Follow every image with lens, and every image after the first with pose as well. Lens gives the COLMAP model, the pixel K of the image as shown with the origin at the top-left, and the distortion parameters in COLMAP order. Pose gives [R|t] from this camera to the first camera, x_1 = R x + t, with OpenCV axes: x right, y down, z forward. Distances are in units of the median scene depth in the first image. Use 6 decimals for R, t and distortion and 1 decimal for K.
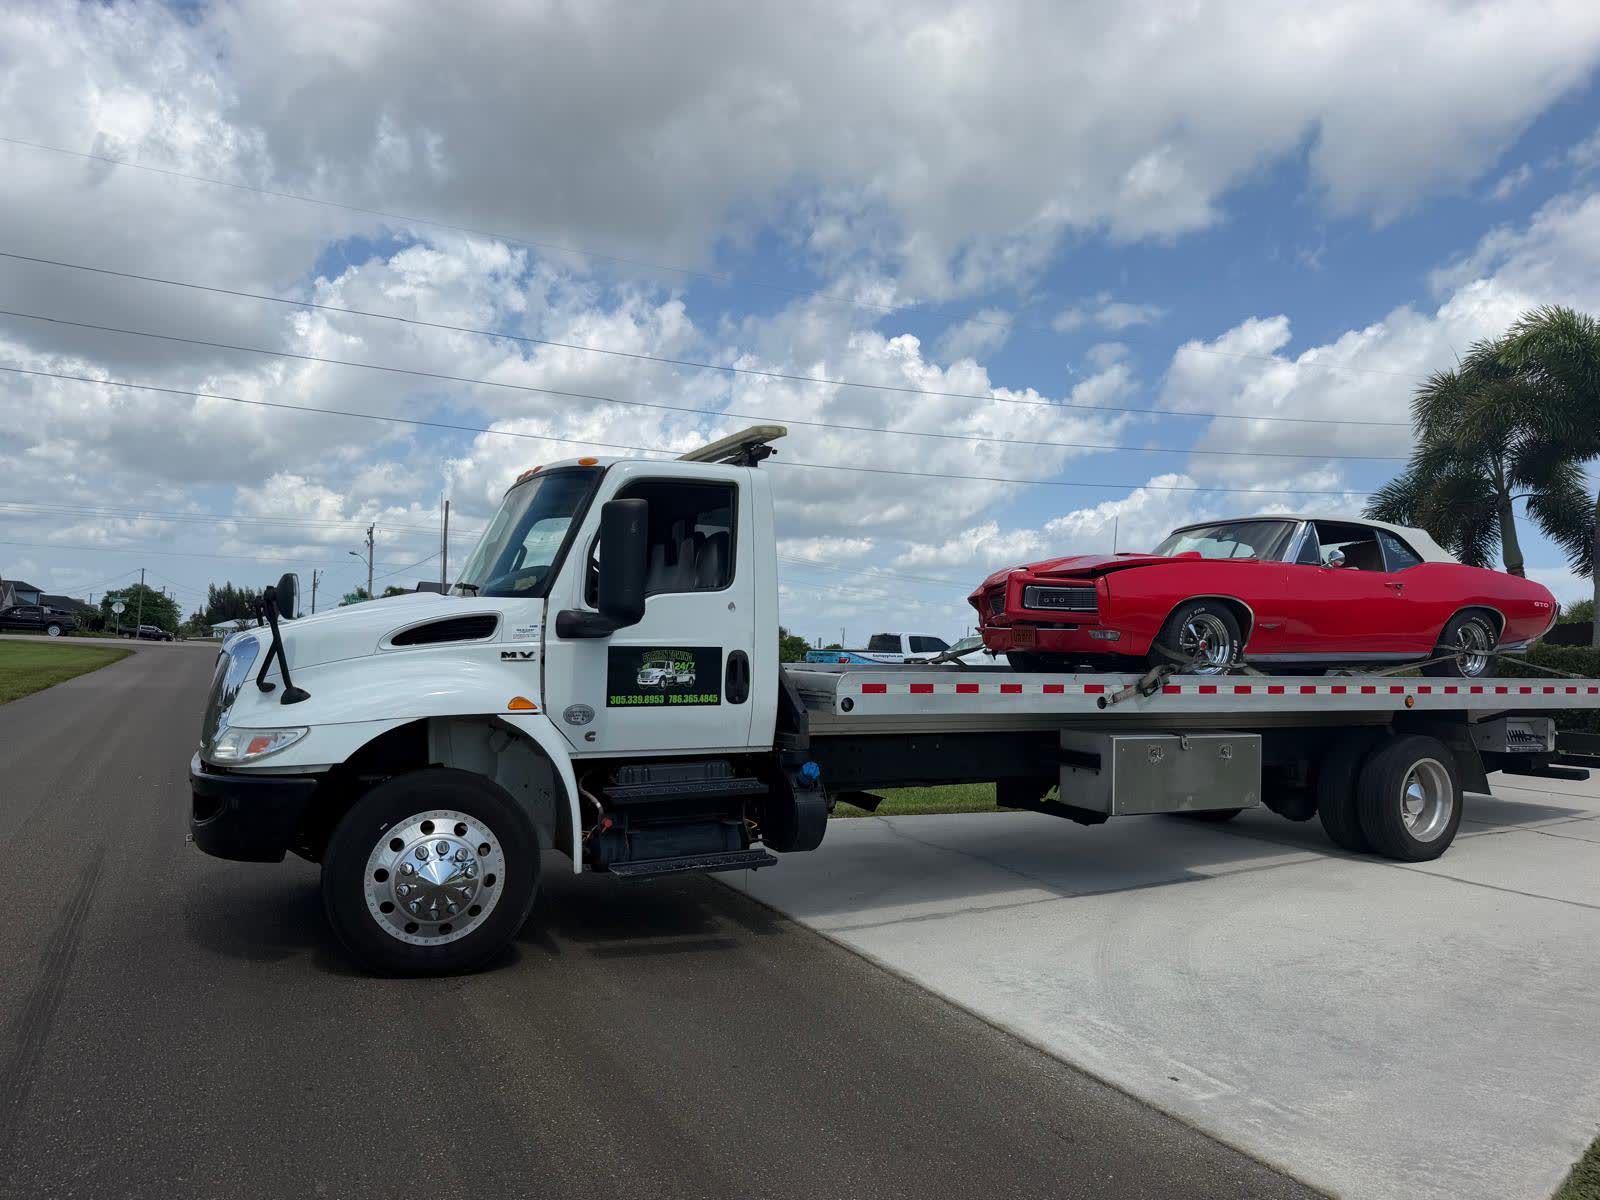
lens RADIAL K [[1212.0, 0, 800.0], [0, 1212.0, 600.0], [0, 0, 1]] dist [0.074970, -0.278340]
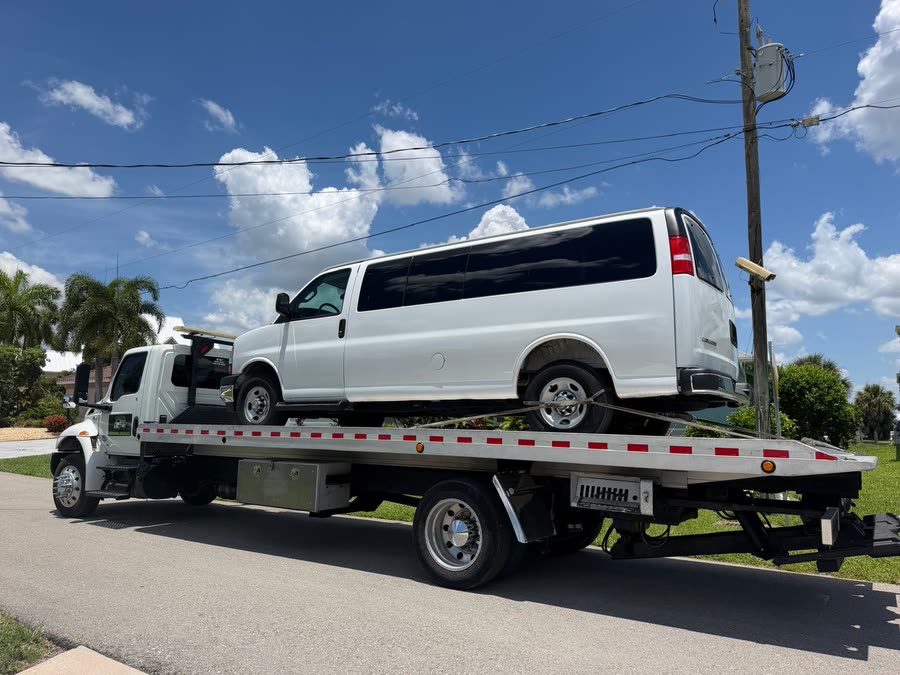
lens RADIAL K [[681.7, 0, 450.0], [0, 681.7, 337.5], [0, 0, 1]] dist [0.074970, -0.278340]
pose [[0.445960, -0.121983, -0.886701, 1.369624], [0.036646, 0.992327, -0.118084, 0.064881], [0.894302, 0.020167, 0.447009, 0.835137]]
